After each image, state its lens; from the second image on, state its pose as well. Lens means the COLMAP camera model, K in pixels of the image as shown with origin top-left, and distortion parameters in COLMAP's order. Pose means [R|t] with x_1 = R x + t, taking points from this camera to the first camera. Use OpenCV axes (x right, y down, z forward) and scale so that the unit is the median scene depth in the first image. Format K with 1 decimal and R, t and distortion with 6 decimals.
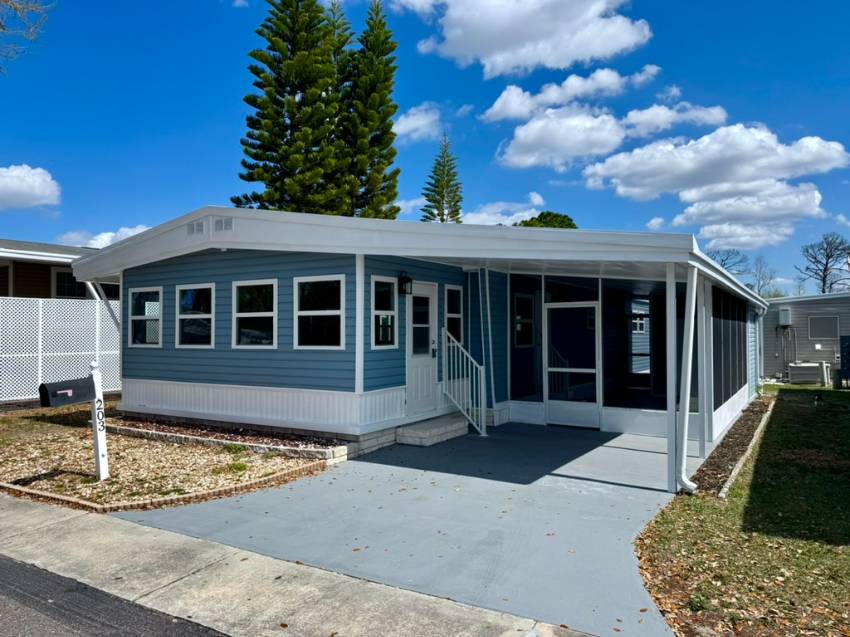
lens RADIAL K [[605.8, 0, 426.3], [0, 605.8, 314.2], [0, 0, 1]] dist [0.035876, -0.042137]
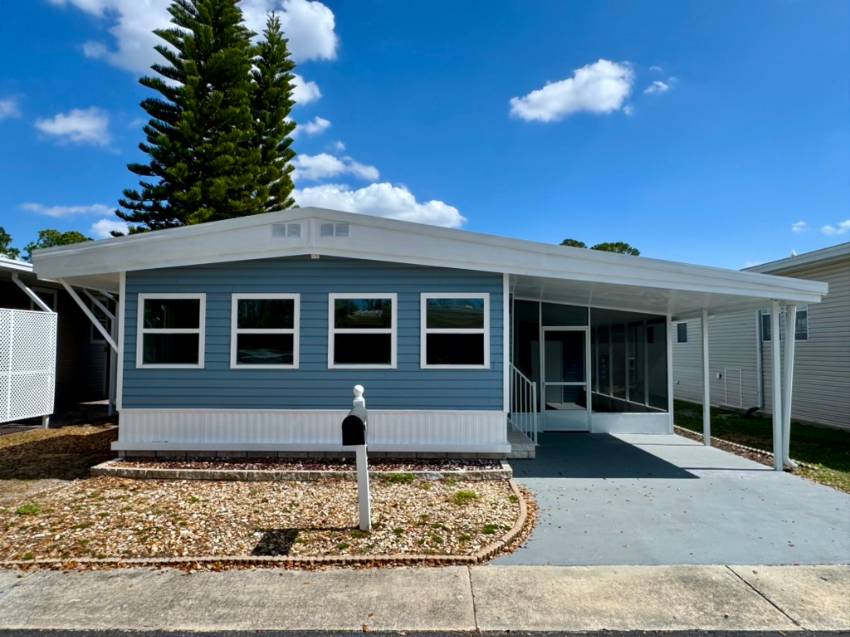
lens RADIAL K [[552.9, 0, 425.0], [0, 552.9, 325.4], [0, 0, 1]] dist [-0.011302, -0.000490]
pose [[0.866432, 0.027249, 0.498550, -0.644902], [-0.018159, 0.999569, -0.023075, 0.009974], [-0.498964, 0.010940, 0.866554, 0.244921]]
